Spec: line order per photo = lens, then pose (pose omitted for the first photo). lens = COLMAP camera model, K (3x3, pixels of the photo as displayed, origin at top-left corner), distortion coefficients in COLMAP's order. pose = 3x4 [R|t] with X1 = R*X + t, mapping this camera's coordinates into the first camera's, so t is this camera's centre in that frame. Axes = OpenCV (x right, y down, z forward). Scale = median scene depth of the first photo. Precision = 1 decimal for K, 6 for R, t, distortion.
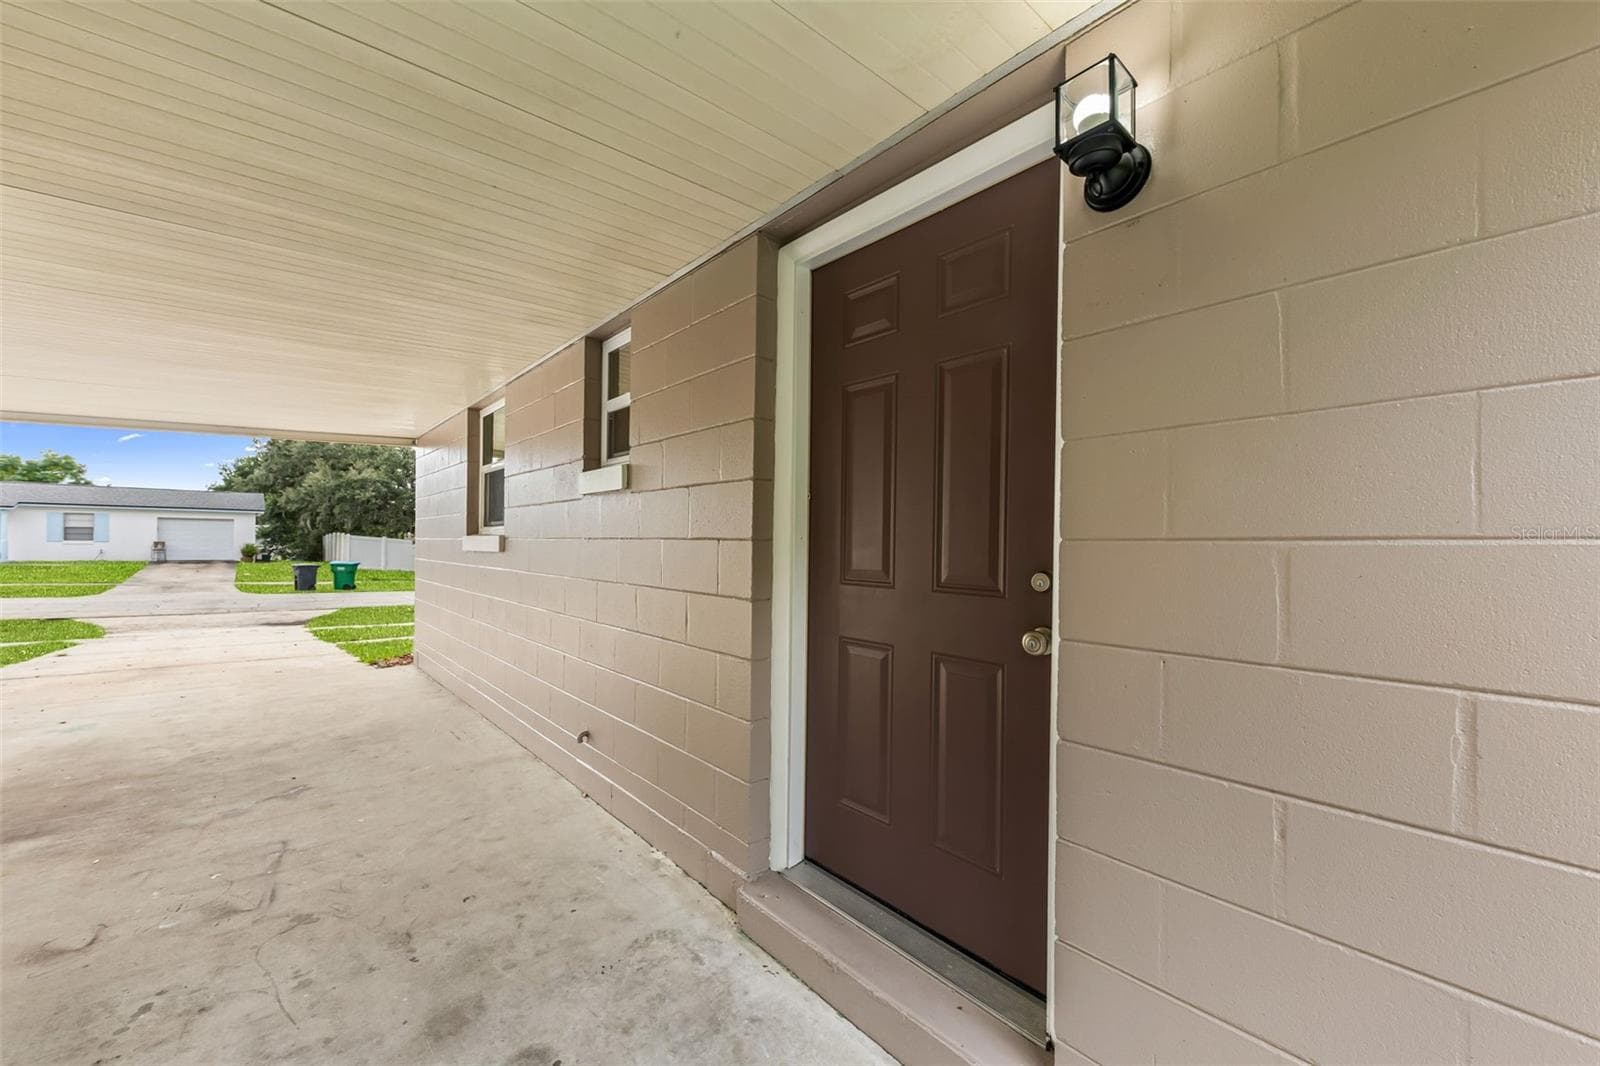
lens RADIAL K [[637.3, 0, 804.9], [0, 637.3, 536.9], [0, 0, 1]] dist [0.015827, 0.000246]
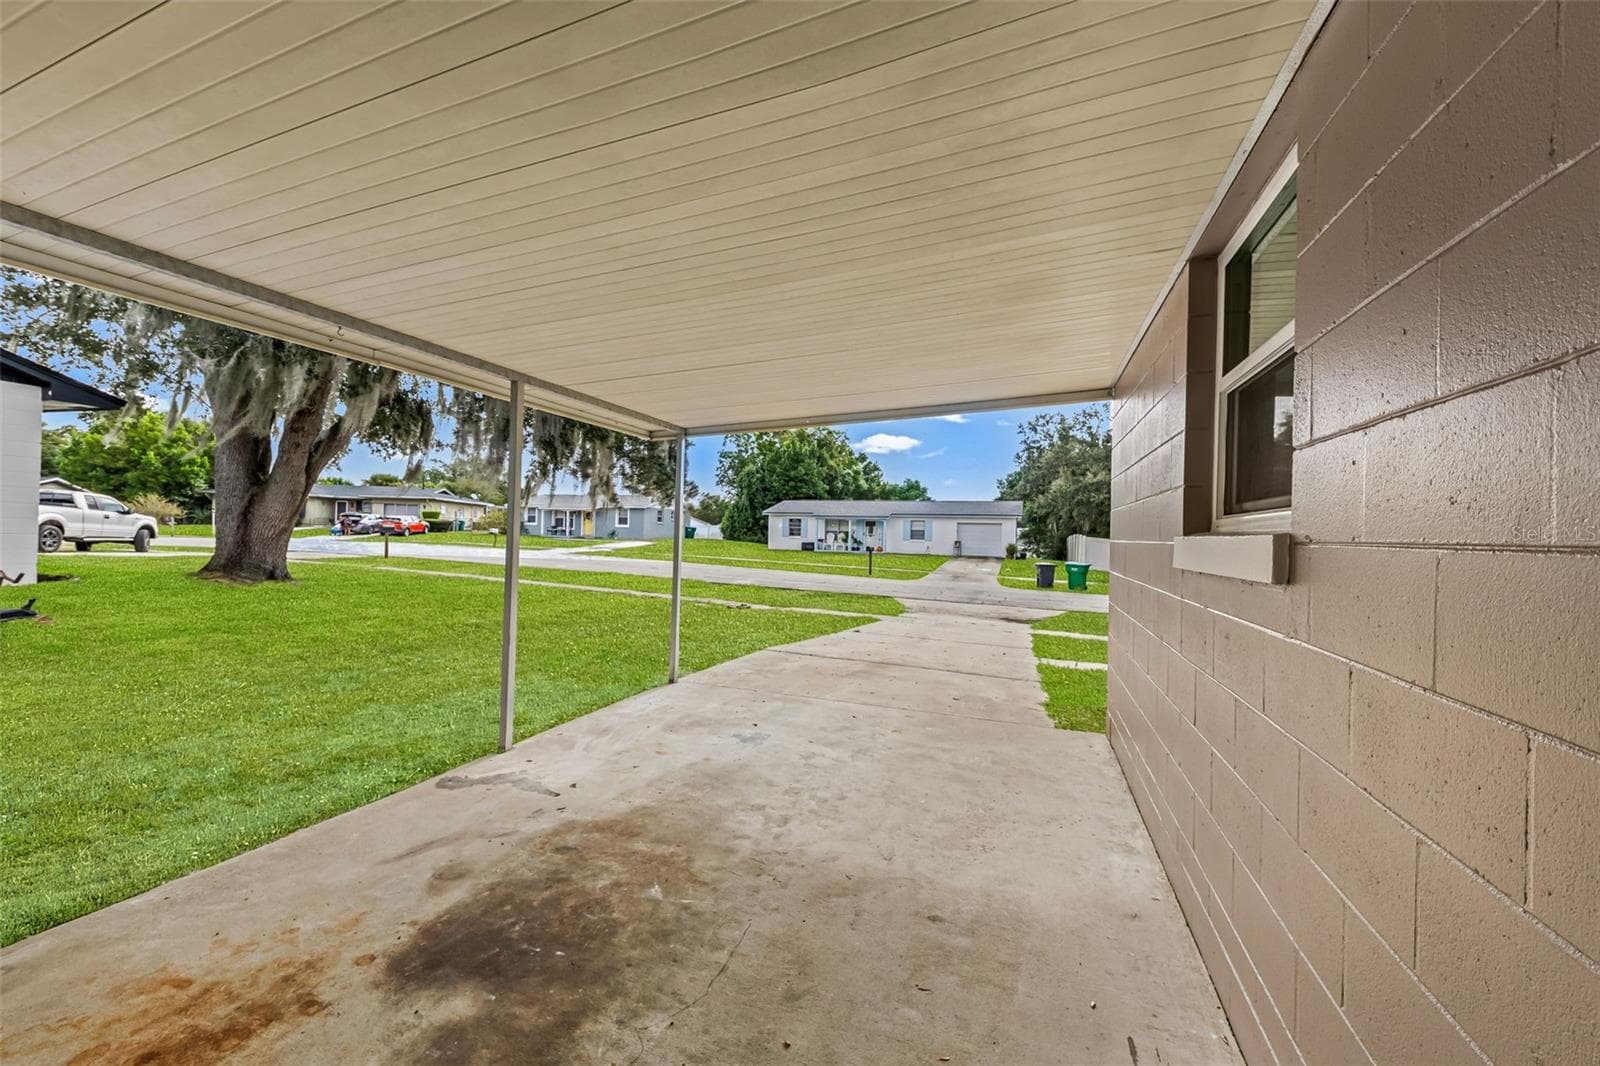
lens RADIAL K [[596.6, 0, 802.0], [0, 596.6, 537.0], [0, 0, 1]] dist [0.000844, 0.000018]
pose [[0.469123, 0.007765, -0.883098, -0.081305], [-0.011602, 0.999929, 0.002629, 0.000290], [0.883056, 0.009012, 0.469180, 0.162277]]
